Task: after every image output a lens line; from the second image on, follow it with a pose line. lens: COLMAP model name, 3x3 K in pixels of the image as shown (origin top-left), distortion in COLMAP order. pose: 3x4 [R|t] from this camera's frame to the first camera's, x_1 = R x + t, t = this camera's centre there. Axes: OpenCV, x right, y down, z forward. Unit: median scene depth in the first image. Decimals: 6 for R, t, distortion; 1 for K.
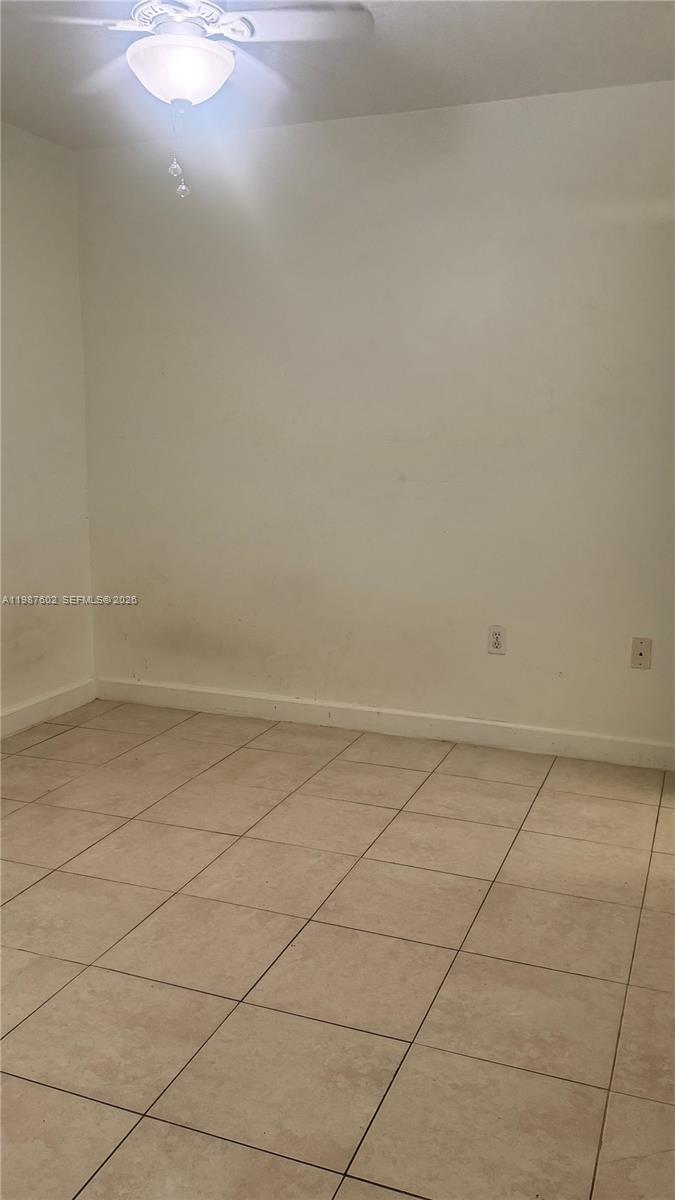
lens RADIAL K [[974.1, 0, 337.9], [0, 974.1, 605.8], [0, 0, 1]] dist [0.146517, -0.255338]
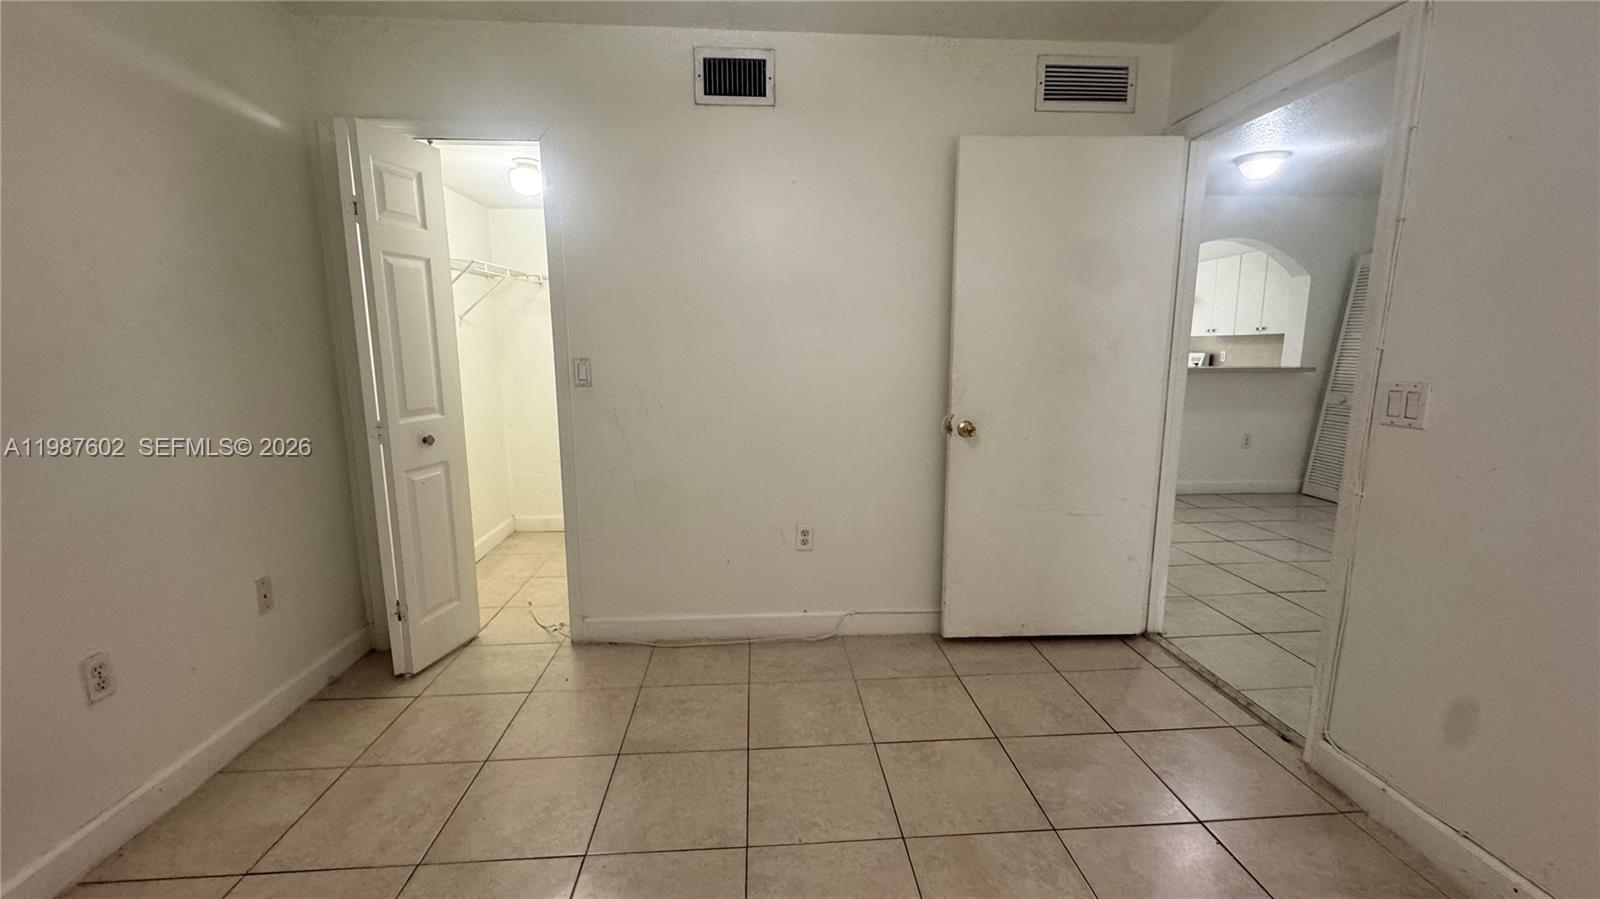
lens RADIAL K [[638.4, 0, 796.9], [0, 638.4, 446.6], [0, 0, 1]] dist [-0.004811, 0.000012]
pose [[-0.422528, -0.143335, 0.894944, -0.608333], [0.163743, 0.959096, 0.230918, -0.210790], [-0.891436, 0.244110, -0.381774, 1.222131]]
